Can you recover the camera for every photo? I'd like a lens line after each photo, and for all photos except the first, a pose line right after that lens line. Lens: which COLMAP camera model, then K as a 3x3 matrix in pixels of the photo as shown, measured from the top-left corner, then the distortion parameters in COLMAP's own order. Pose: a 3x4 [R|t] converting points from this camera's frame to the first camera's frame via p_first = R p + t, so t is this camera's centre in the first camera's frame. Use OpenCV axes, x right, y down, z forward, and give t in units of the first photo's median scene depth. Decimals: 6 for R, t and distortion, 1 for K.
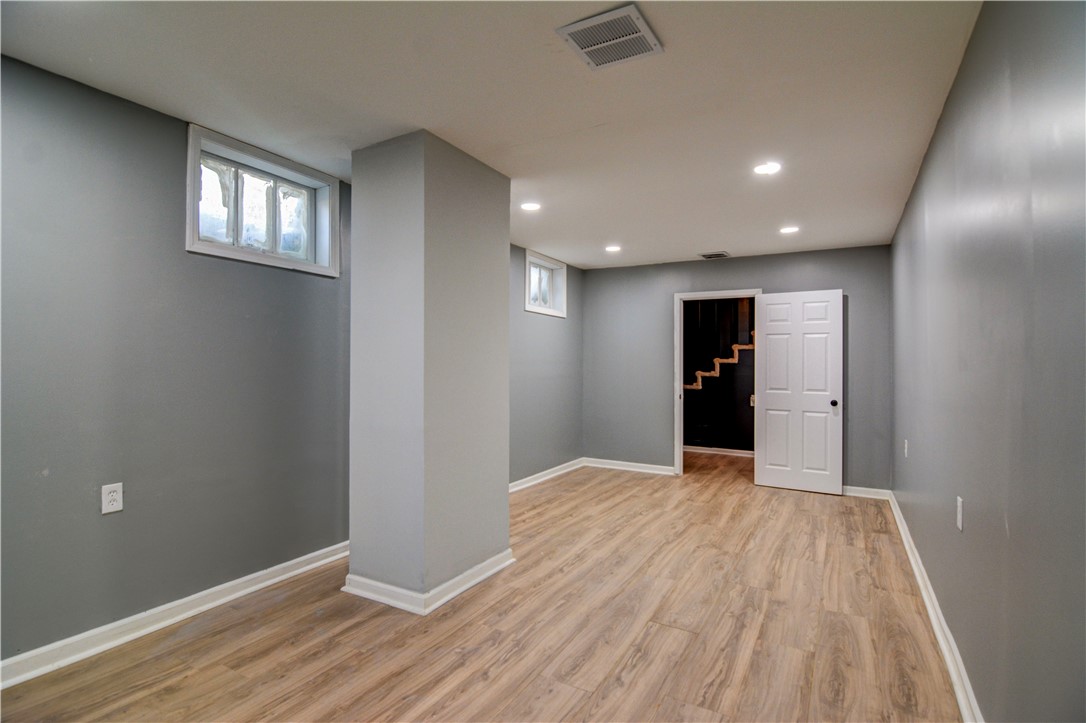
lens RADIAL K [[526.2, 0, 545.1], [0, 526.2, 361.2], [0, 0, 1]] dist [-0.012969, -0.003306]
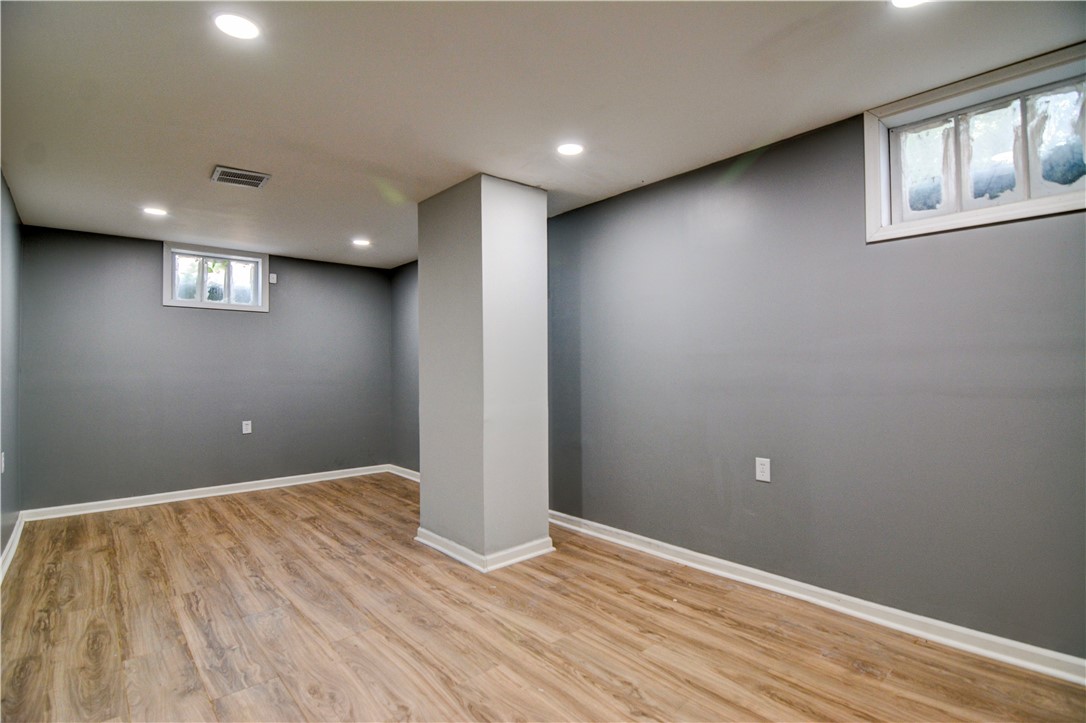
lens RADIAL K [[526.2, 0, 545.1], [0, 526.2, 361.2], [0, 0, 1]] dist [-0.012969, -0.003306]
pose [[-0.323424, -0.010372, -0.946197, 1.006942], [0.017519, 0.999703, -0.016947, 0.018623], [0.946092, -0.022058, -0.323146, 1.764636]]
